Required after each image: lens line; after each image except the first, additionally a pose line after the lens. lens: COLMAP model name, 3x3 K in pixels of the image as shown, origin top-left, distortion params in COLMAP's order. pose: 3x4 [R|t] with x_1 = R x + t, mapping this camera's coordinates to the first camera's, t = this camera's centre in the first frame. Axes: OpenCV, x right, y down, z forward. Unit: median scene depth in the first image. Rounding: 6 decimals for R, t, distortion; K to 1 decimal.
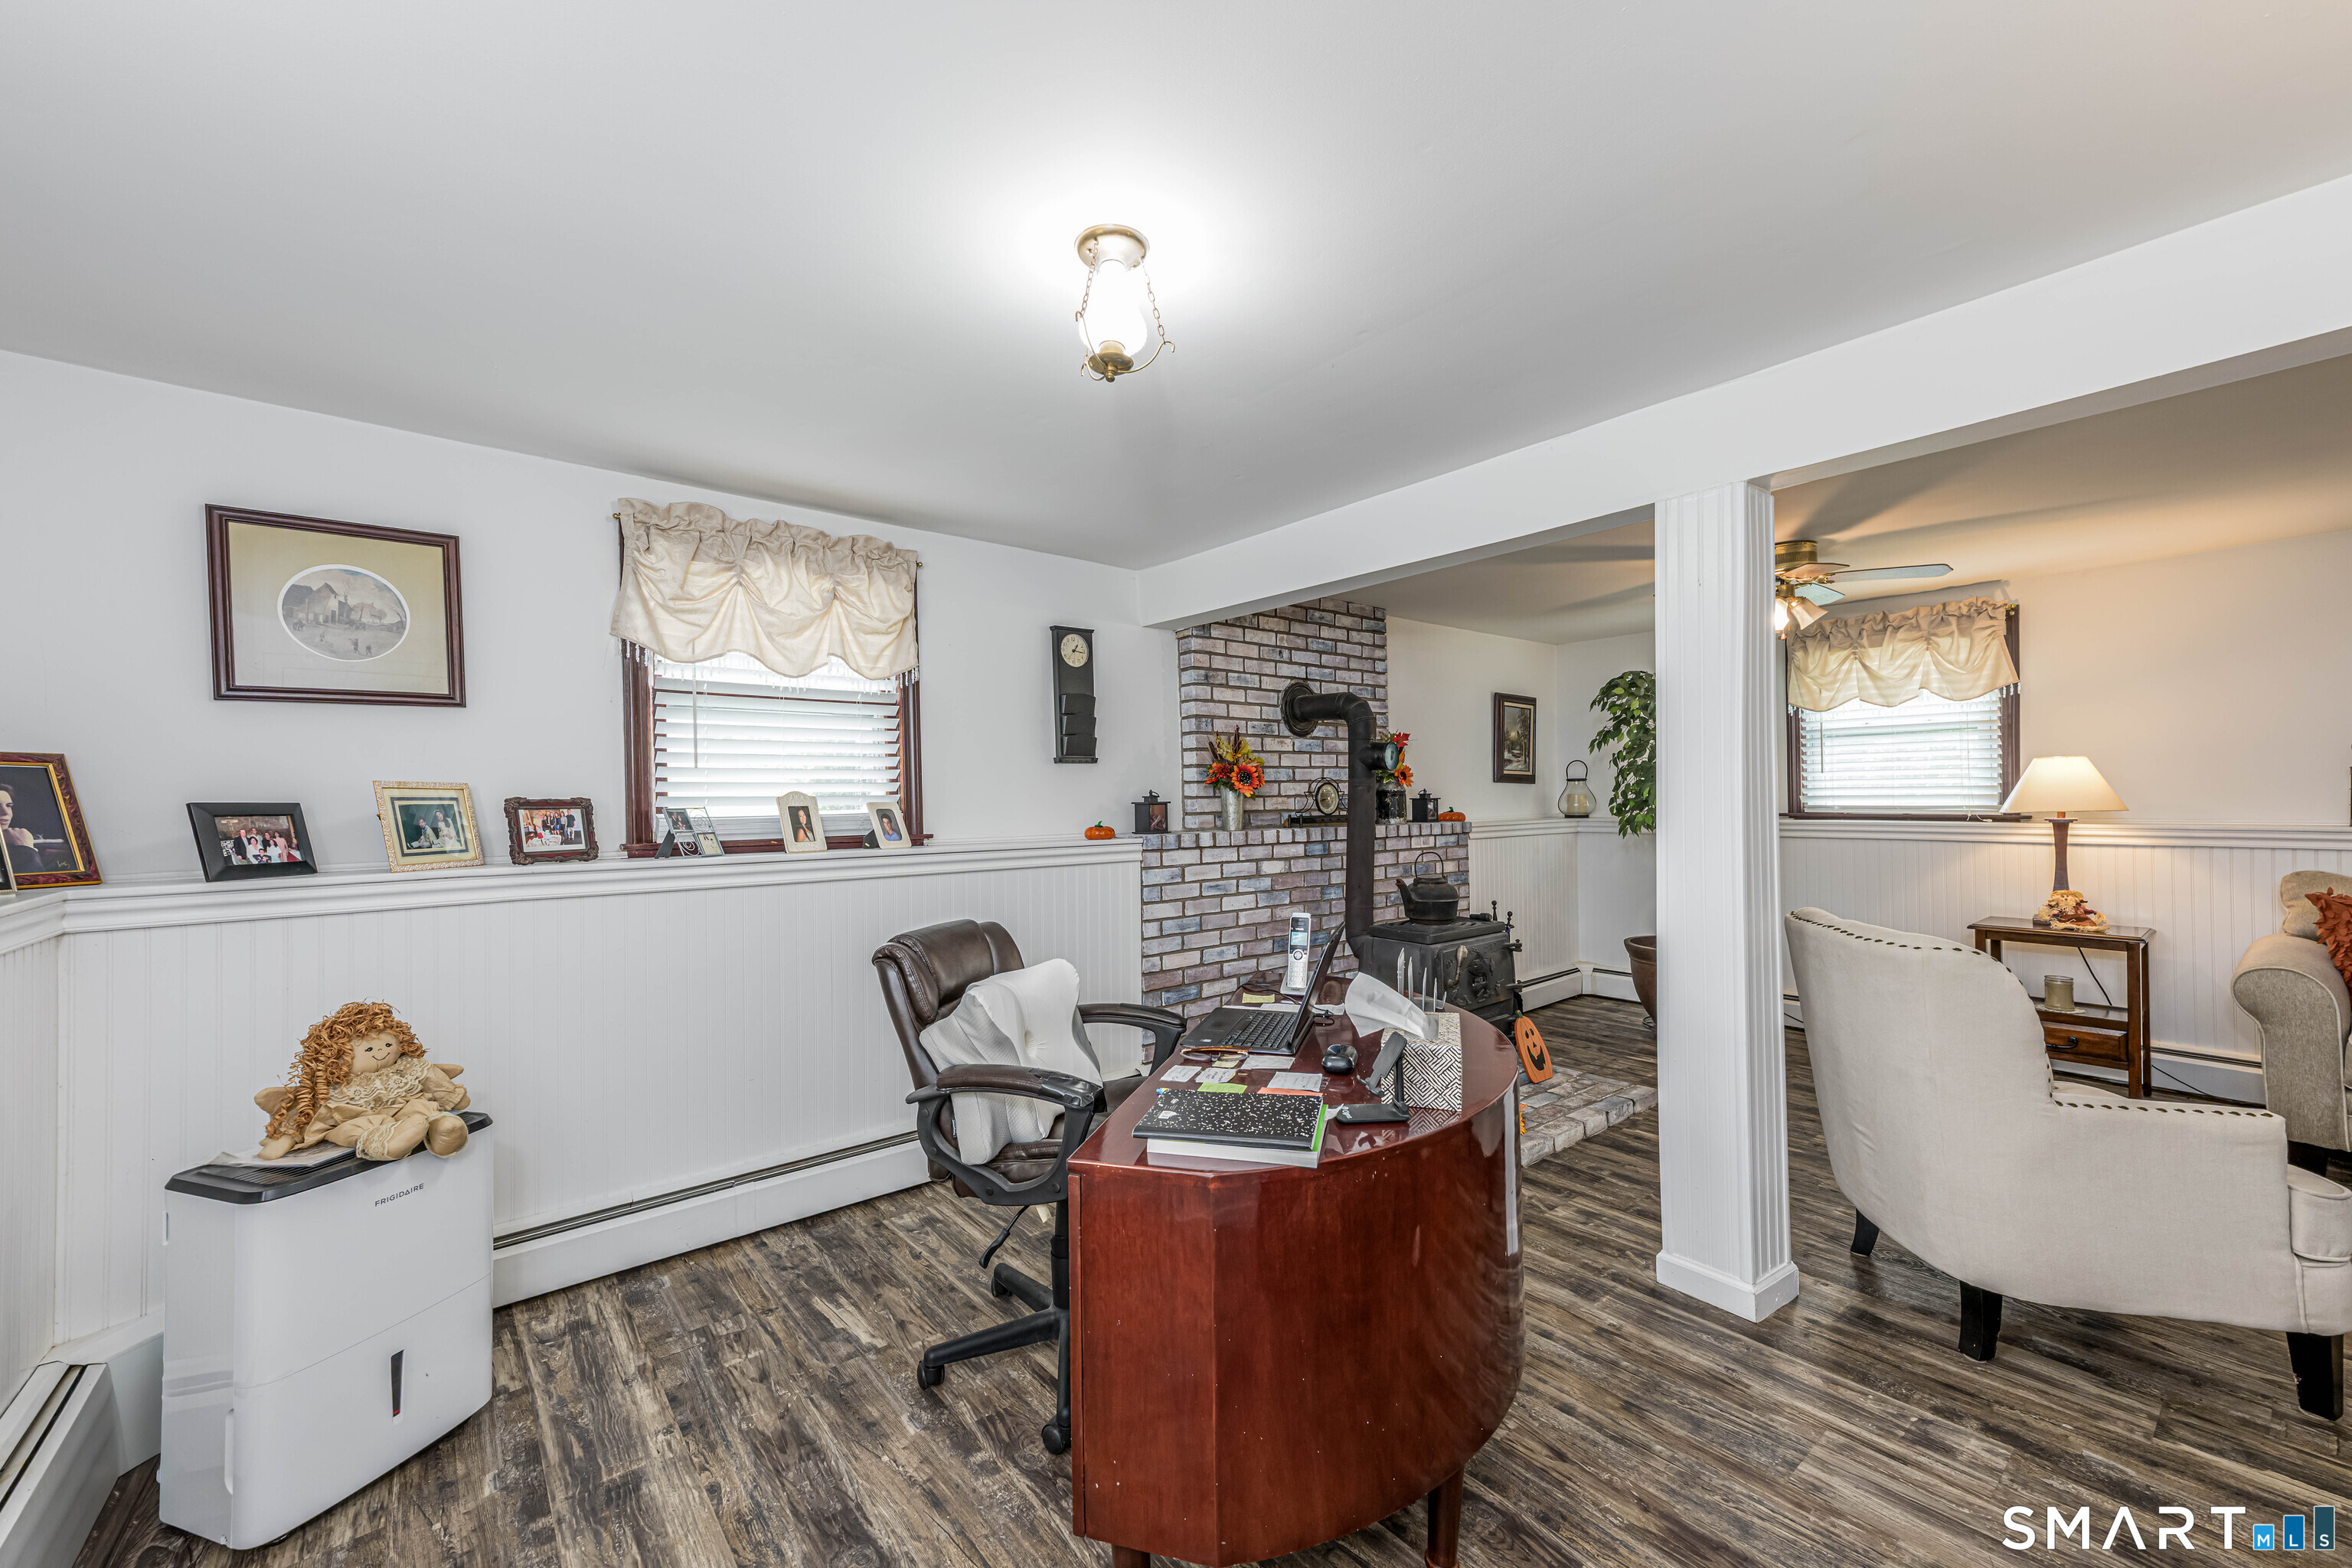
lens RADIAL K [[920.2, 0, 1165.8], [0, 920.2, 793.5], [0, 0, 1]] dist [0.027317, 0.000634]
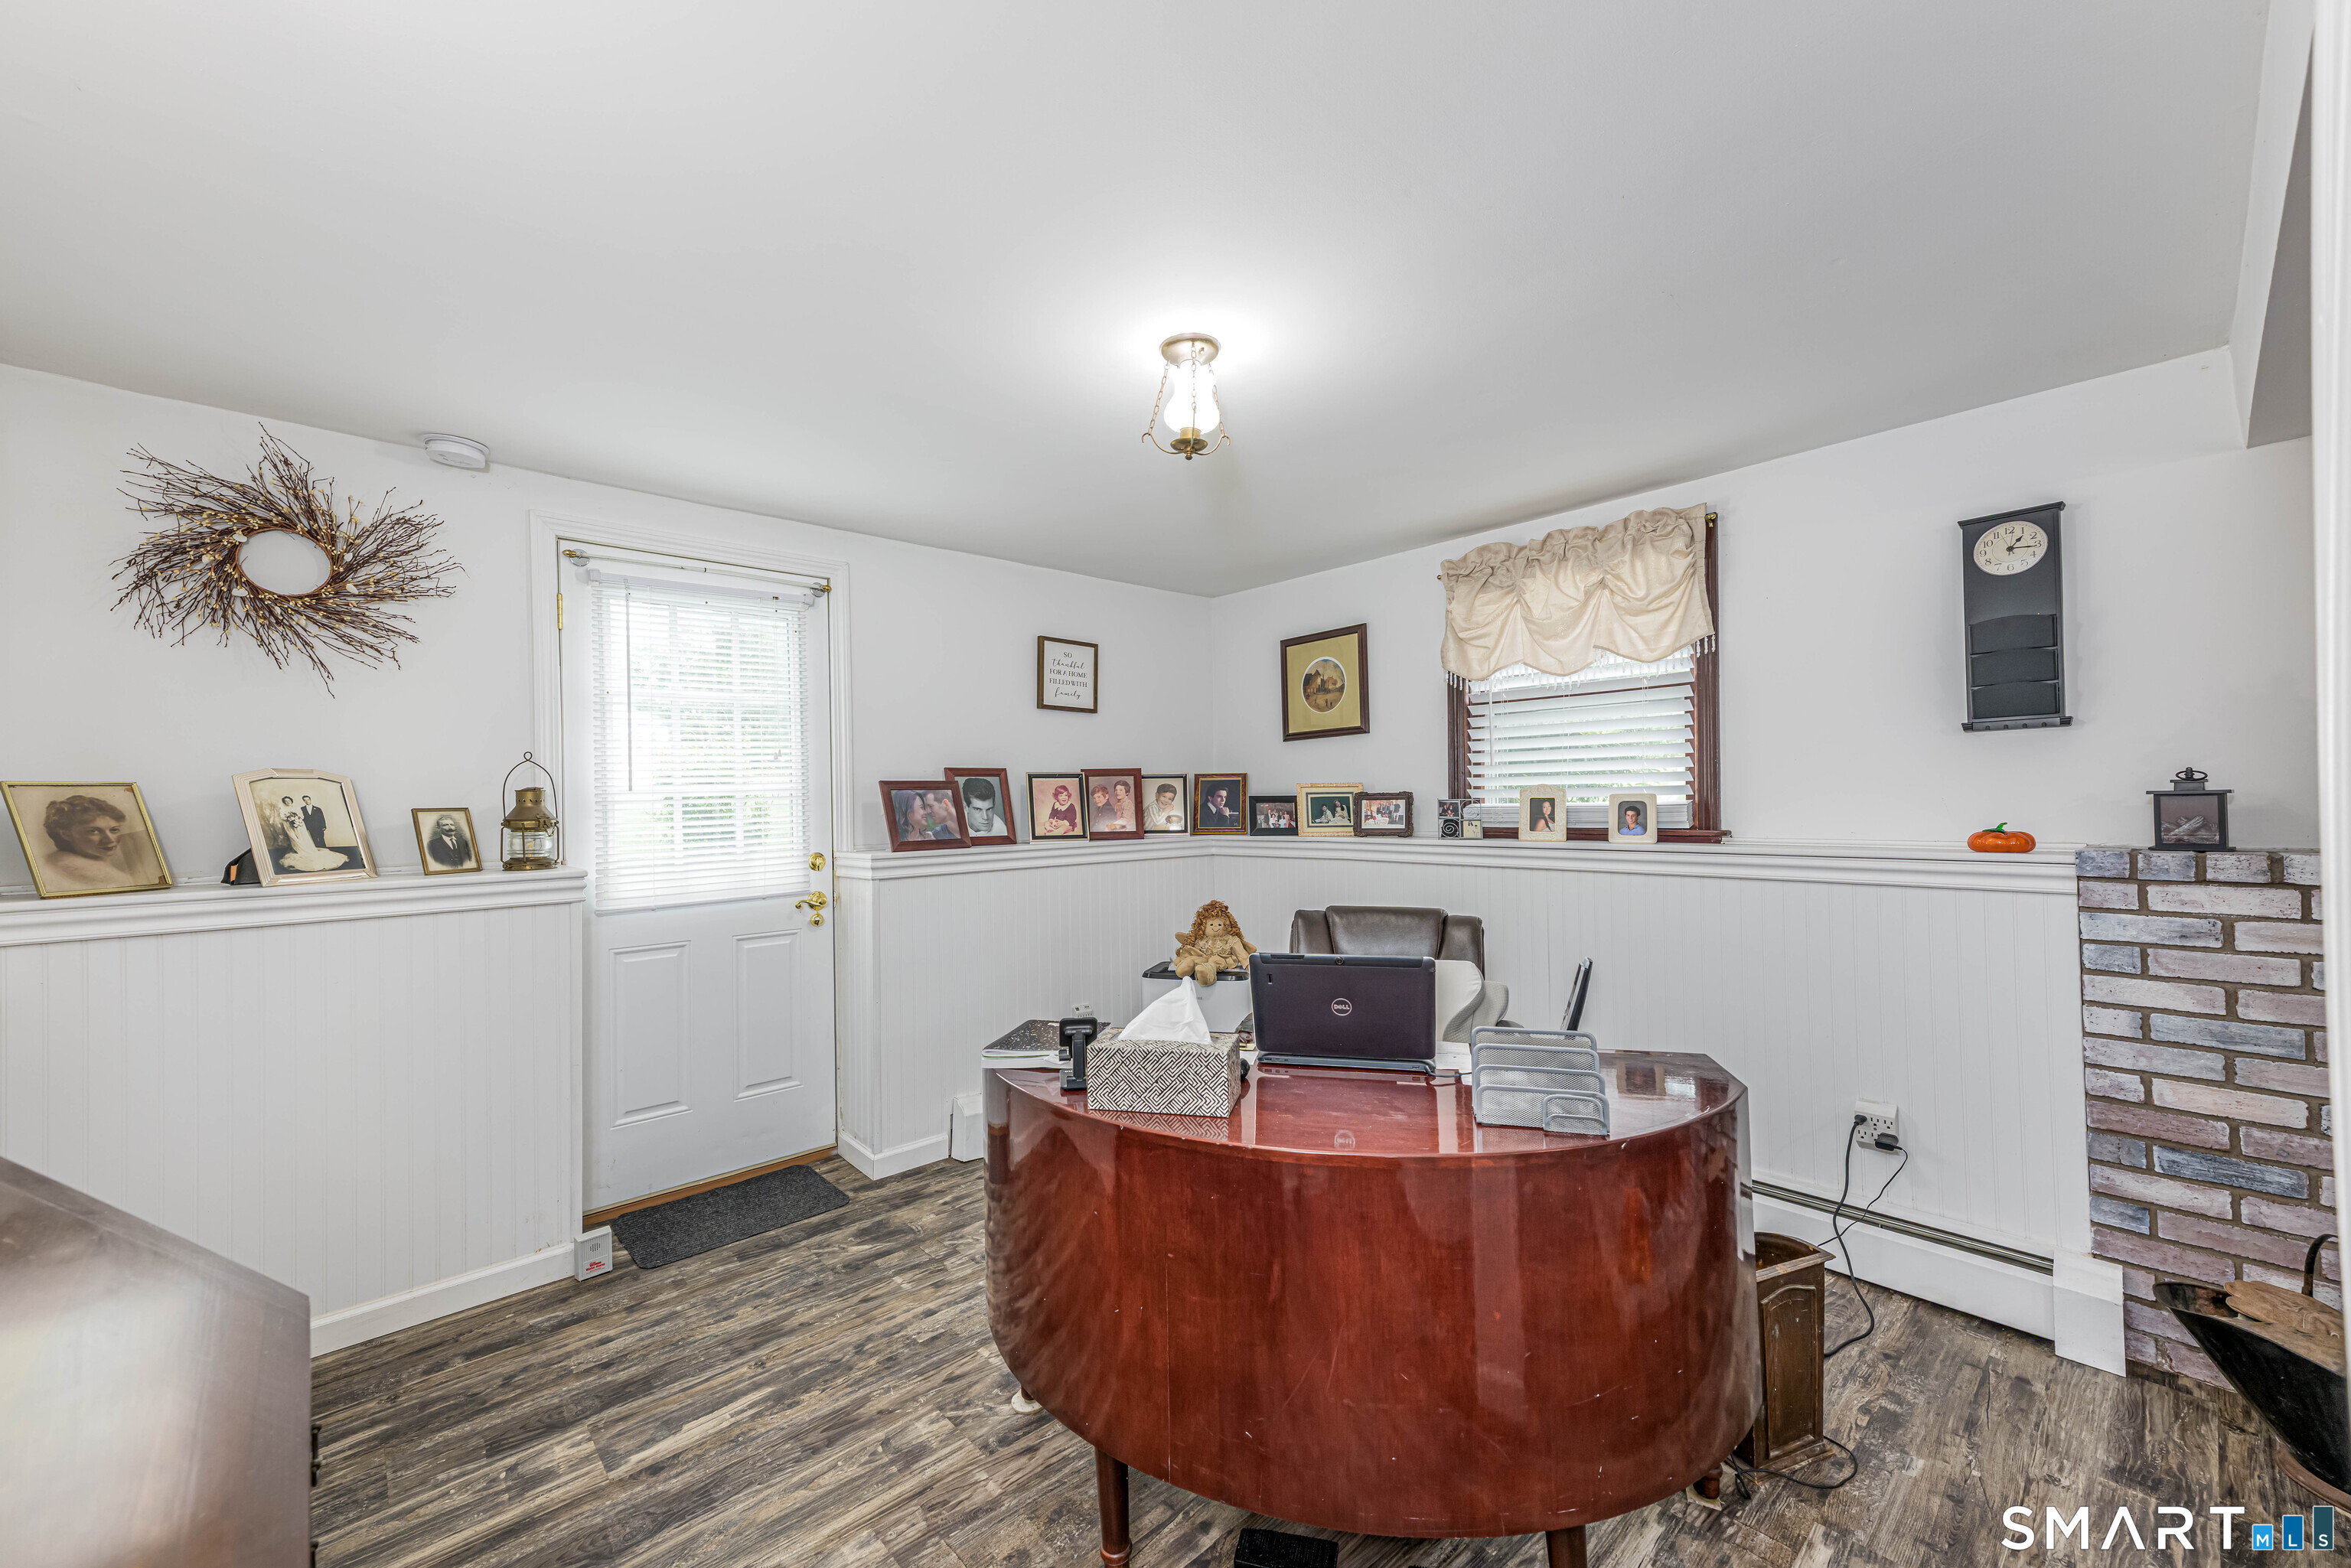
lens RADIAL K [[919.8, 0, 1165.3], [0, 919.8, 793.5], [0, 0, 1]] dist [0.027317, 0.000634]
pose [[0.058204, 0.003046, -0.998300, 0.566507], [0.021508, 0.999759, 0.004304, -0.004884], [0.998073, -0.021721, 0.058124, 0.435238]]
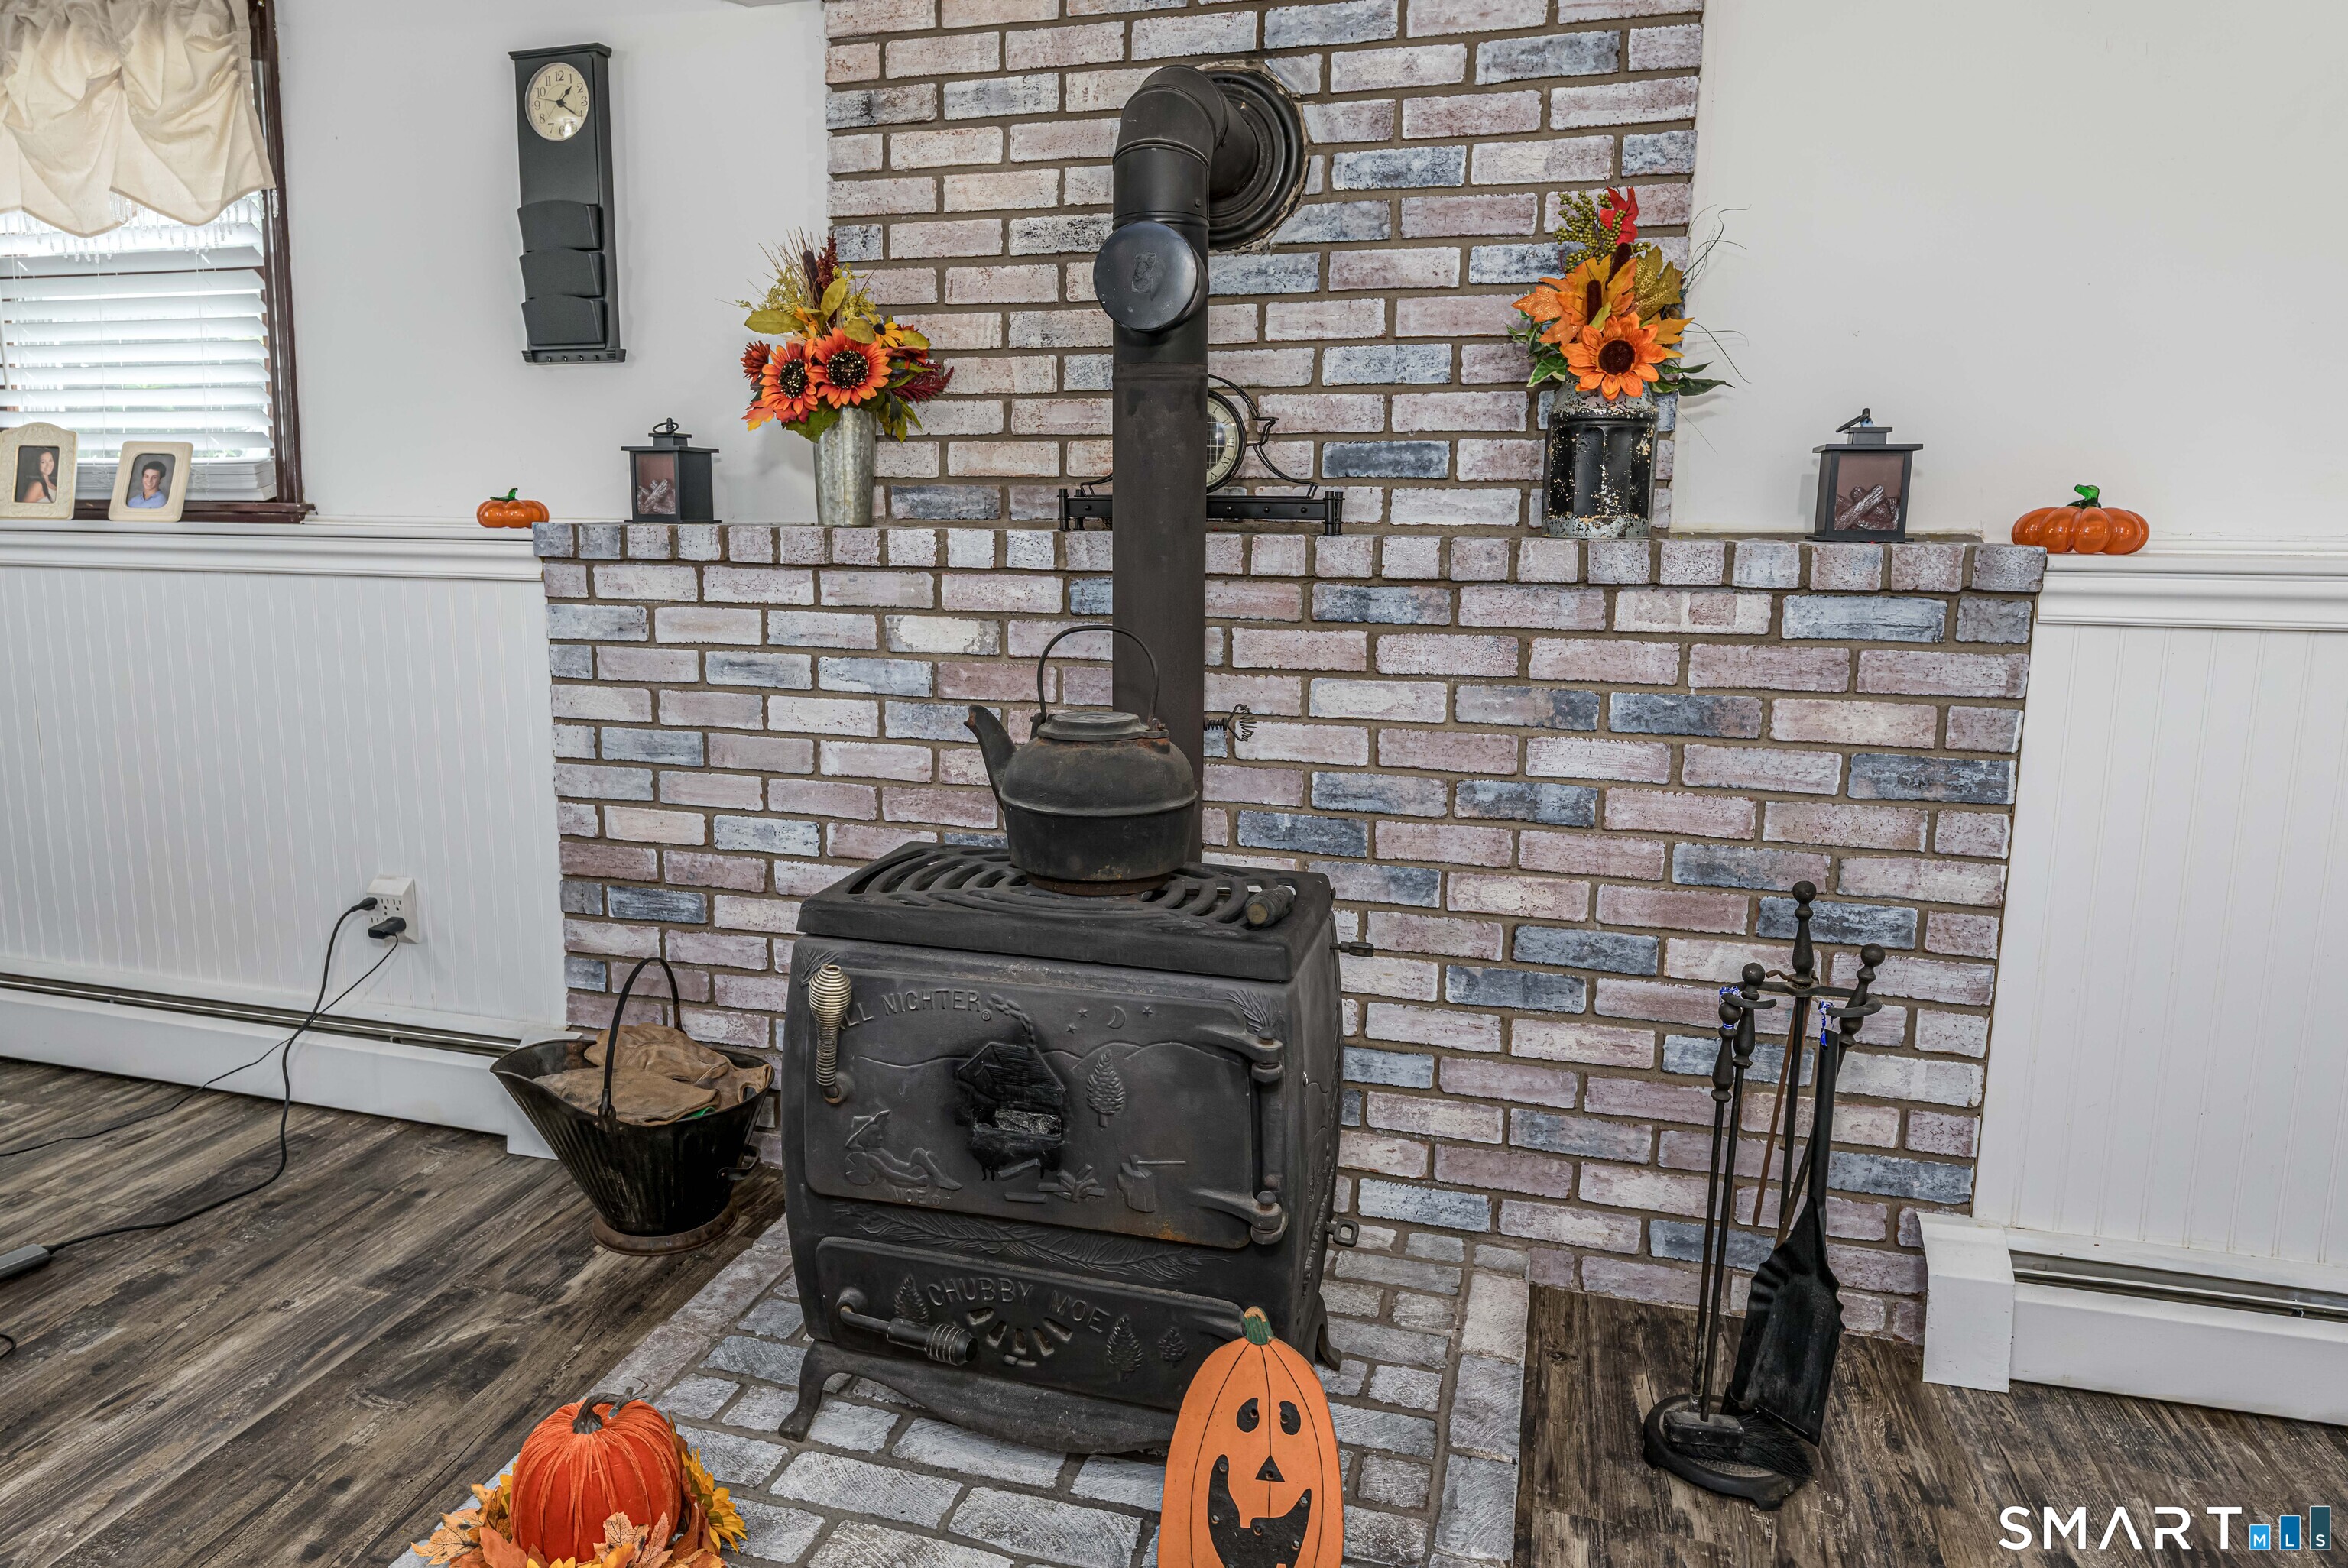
lens RADIAL K [[1452.9, 0, 1113.4], [0, 1452.9, 739.0], [0, 0, 1]] dist [0.006553, 0.001228]
pose [[0.566729, 0.147061, -0.810674, 0.750814], [-0.012153, 0.985326, 0.170249, 0.028166], [0.823815, -0.086633, 0.560200, 0.896566]]
